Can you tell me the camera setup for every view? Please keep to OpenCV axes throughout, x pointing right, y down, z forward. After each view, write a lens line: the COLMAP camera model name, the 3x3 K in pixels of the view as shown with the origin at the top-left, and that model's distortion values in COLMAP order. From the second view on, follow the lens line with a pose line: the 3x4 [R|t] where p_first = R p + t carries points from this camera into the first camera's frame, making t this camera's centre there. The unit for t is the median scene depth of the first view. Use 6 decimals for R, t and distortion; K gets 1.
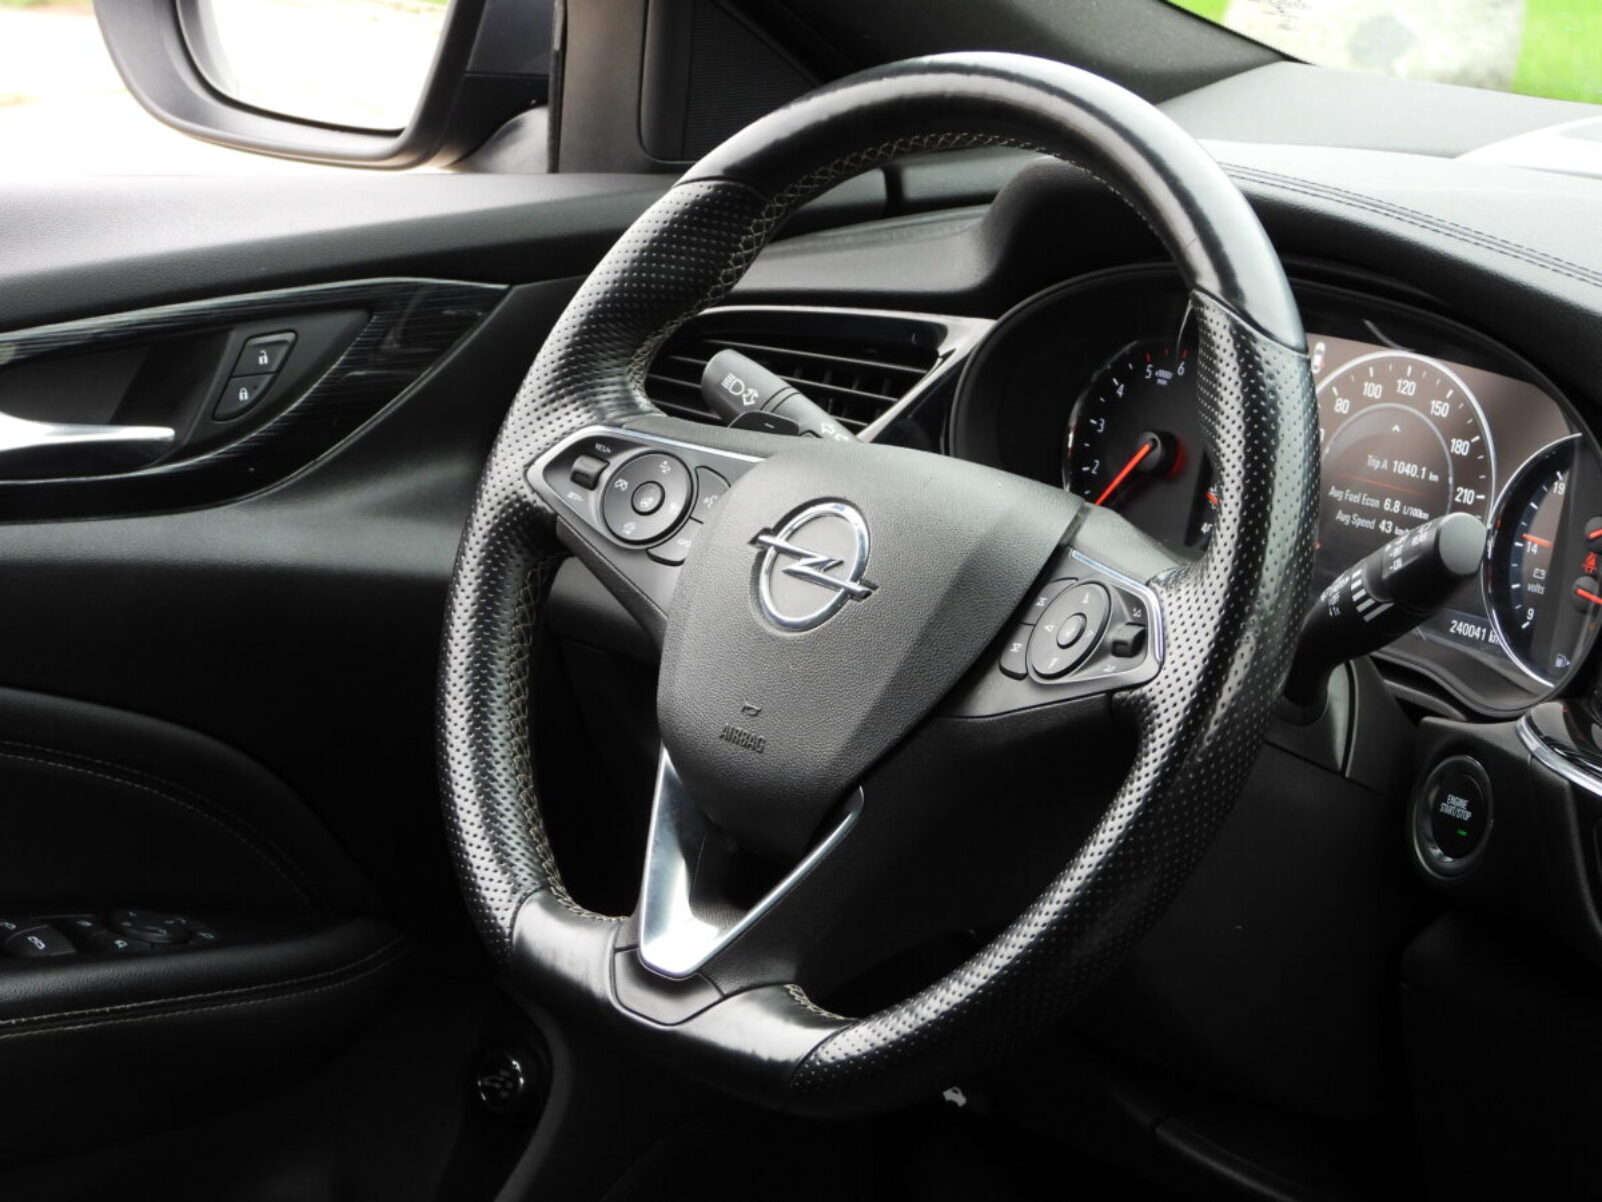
lens RADIAL K [[4723.0, 0, 855.7], [0, 4723.0, 601.8], [0, 0, 1]] dist [-0.075086, -0.841656]
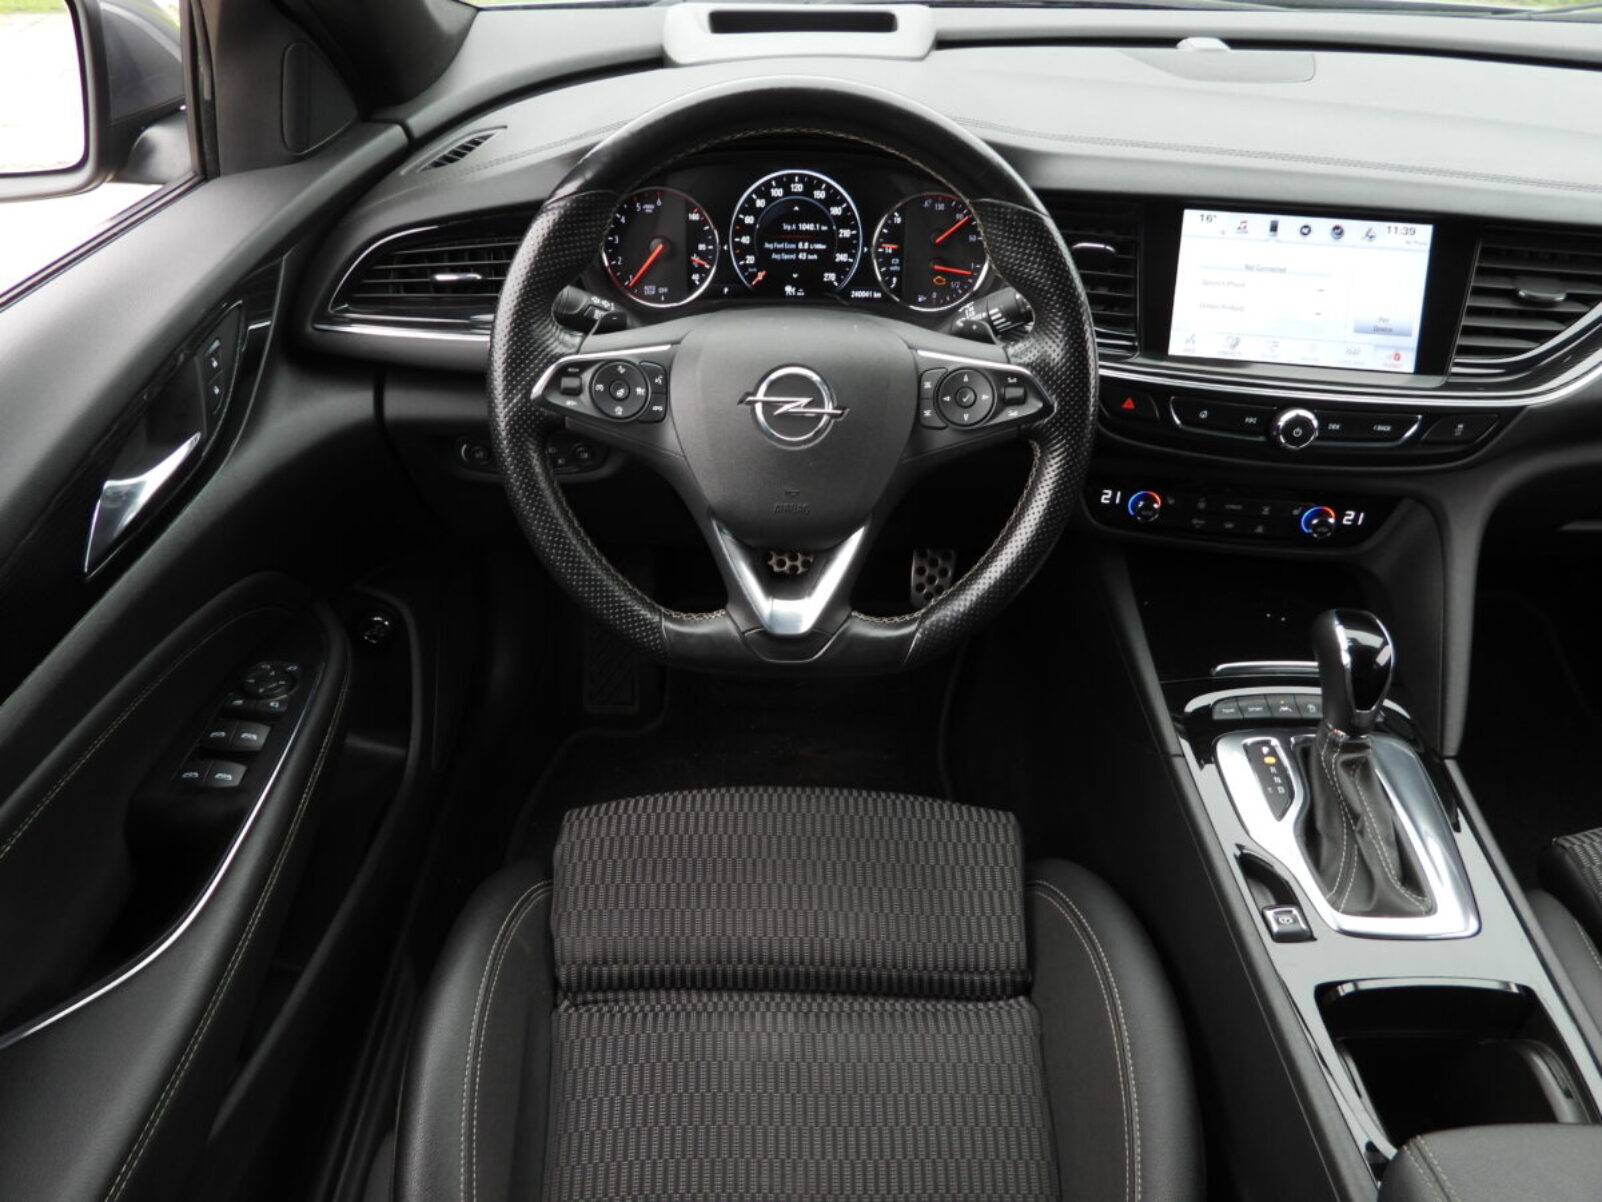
lens RADIAL K [[1141.2, 0, 801.0], [0, 1141.2, 601.0], [0, 0, 1]] dist [-0.015288, 0.001020]
pose [[0.675595, -0.484110, 0.556065, -0.269780], [0.186240, 0.841818, 0.506612, -0.156320], [-0.713362, -0.238703, 0.658889, 0.657130]]
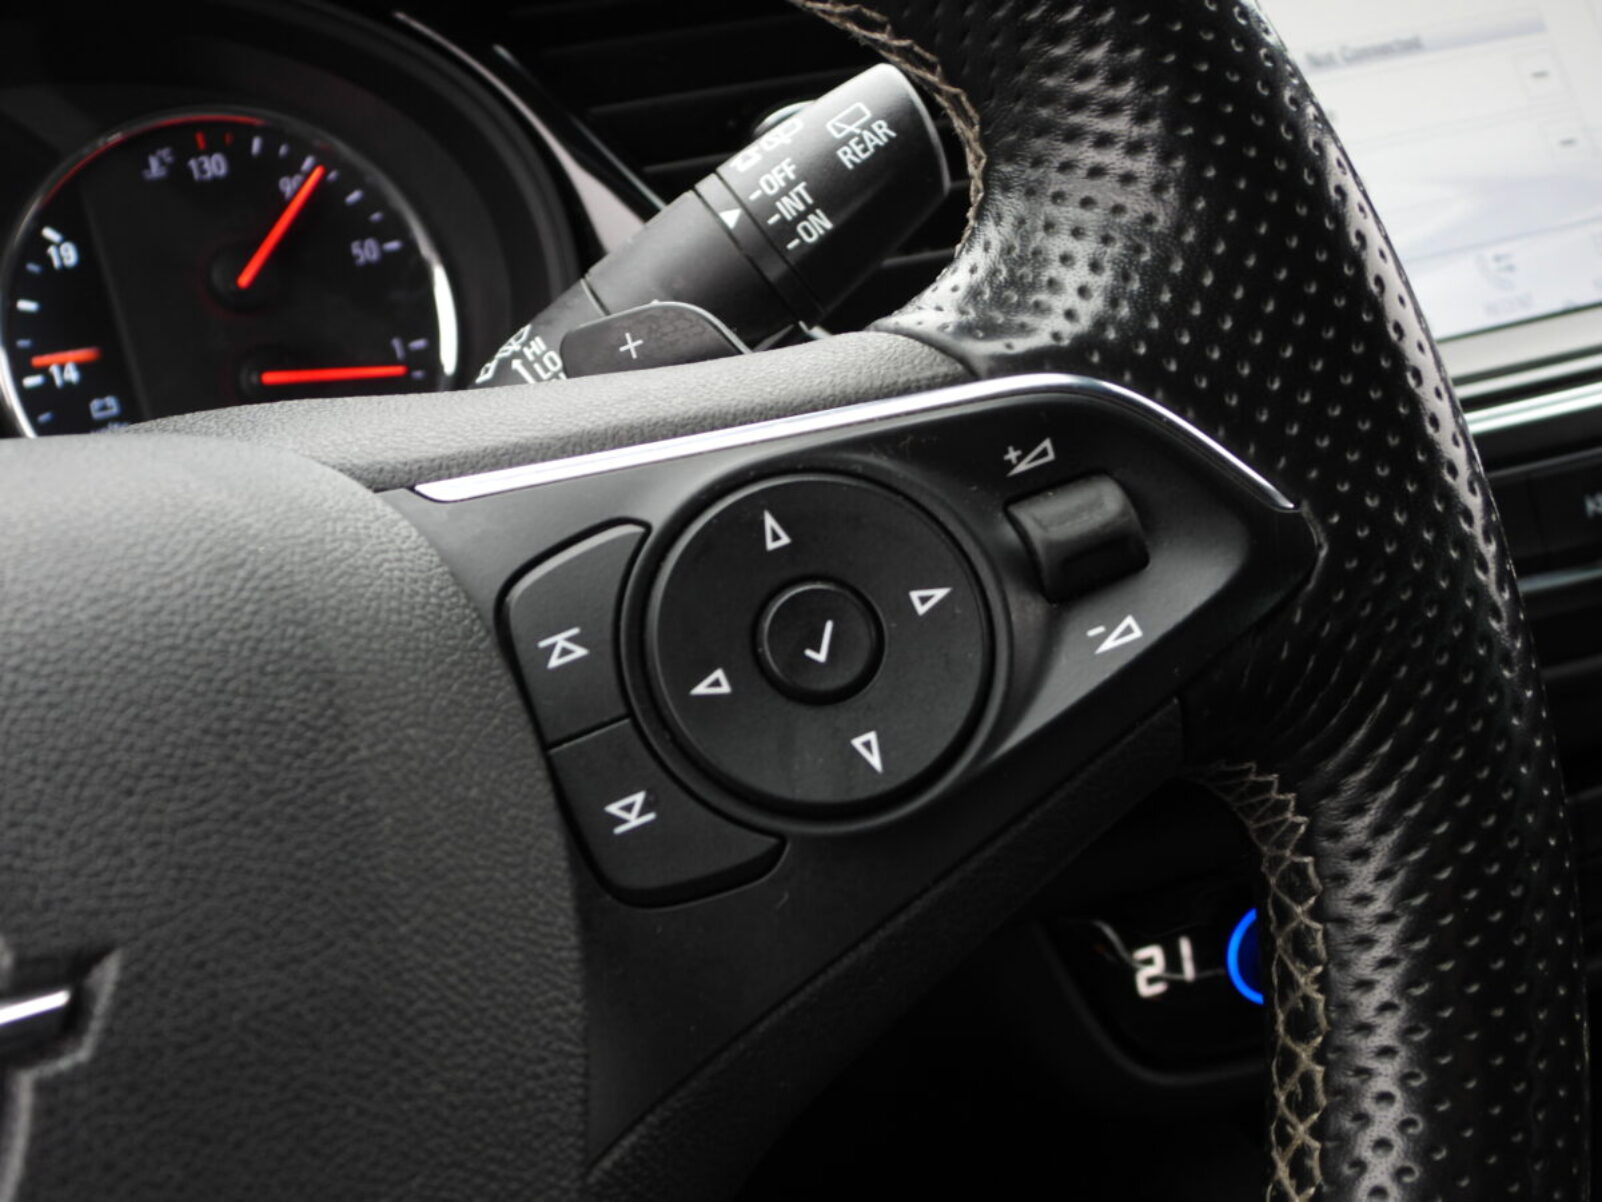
lens RADIAL K [[2072.4, 0, 801.0], [0, 2072.4, 601.0], [0, 0, 1]] dist [-0.021963, -0.026576]
pose [[0.232644, -0.415333, 0.879418, -0.065569], [0.353797, 0.878417, 0.321266, -0.036812], [-0.905927, 0.236395, 0.351302, 0.866405]]
